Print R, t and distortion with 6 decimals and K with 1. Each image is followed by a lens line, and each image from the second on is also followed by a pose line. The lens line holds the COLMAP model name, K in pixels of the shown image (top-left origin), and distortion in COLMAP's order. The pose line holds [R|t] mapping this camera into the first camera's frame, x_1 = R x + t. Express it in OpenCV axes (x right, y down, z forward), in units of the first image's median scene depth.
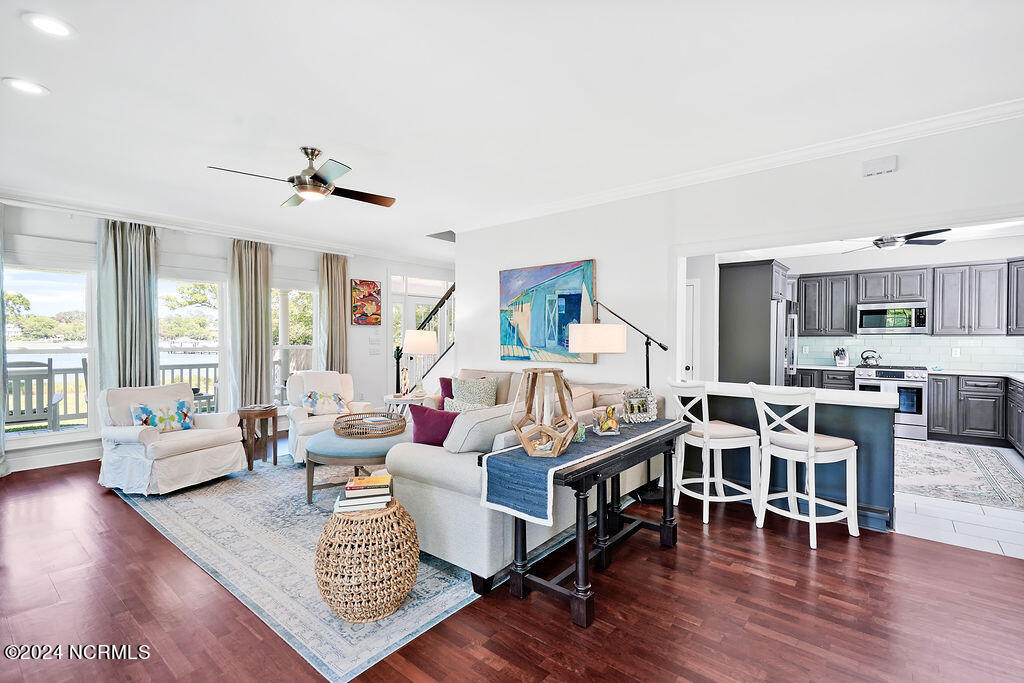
lens RADIAL K [[461.9, 0, 502.3], [0, 461.9, 344.9], [0, 0, 1]] dist [0.002954, -0.000794]
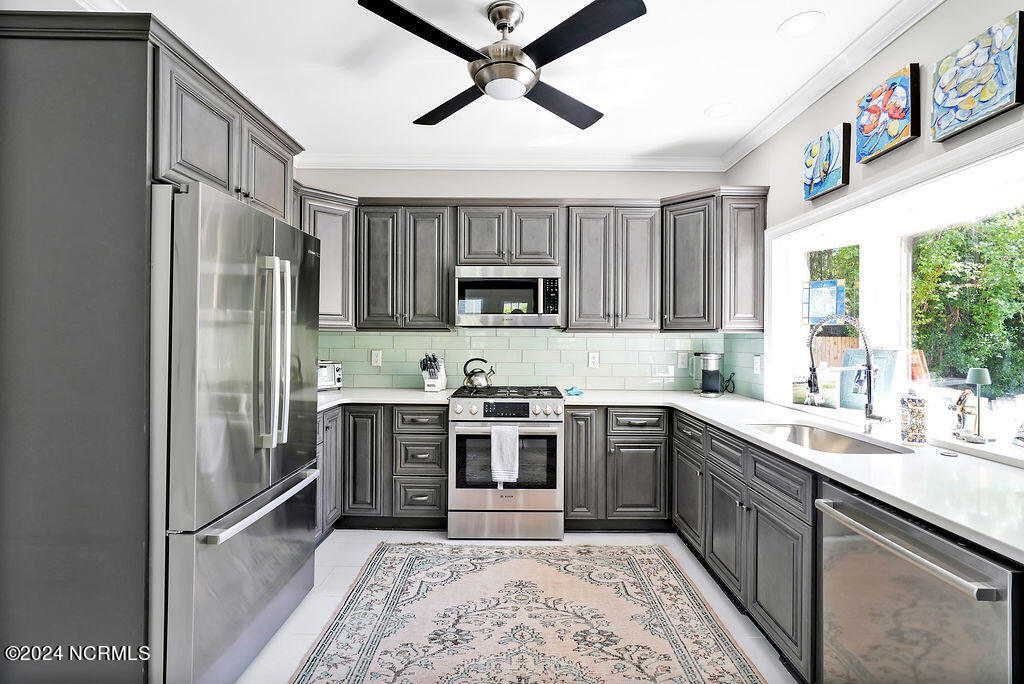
lens RADIAL K [[461.9, 0, 511.5], [0, 461.9, 339.7], [0, 0, 1]] dist [0.002954, -0.000794]
pose [[0.762470, 0.000497, 0.647023, 0.536120], [0.003923, 0.999978, -0.005392, -0.006888], [-0.647012, 0.006649, 0.762451, 0.636162]]
